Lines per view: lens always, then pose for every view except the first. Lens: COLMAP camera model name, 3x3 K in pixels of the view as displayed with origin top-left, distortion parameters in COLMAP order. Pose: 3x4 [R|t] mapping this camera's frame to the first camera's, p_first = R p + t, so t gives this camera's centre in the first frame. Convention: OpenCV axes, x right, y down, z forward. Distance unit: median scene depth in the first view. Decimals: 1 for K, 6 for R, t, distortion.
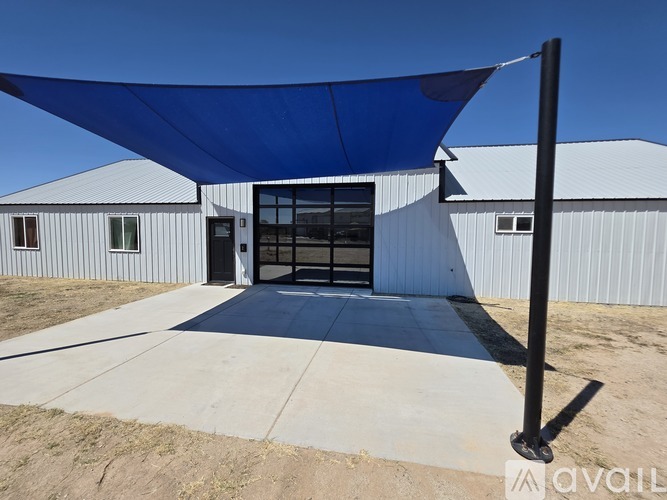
lens RADIAL K [[268.2, 0, 334.8], [0, 268.2, 249.2], [0, 0, 1]] dist [-0.004680, -0.000426]
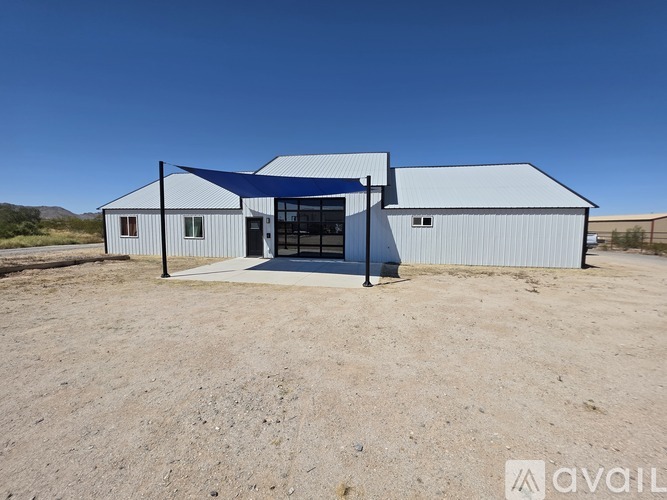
lens RADIAL K [[268.2, 0, 332.7], [0, 268.2, 249.6], [0, 0, 1]] dist [-0.004680, -0.000426]
pose [[0.999984, 0.001447, -0.005444, 0.067817], [-0.001406, 0.999971, 0.007538, 0.067552], [0.005455, -0.007530, 0.999957, -0.661506]]
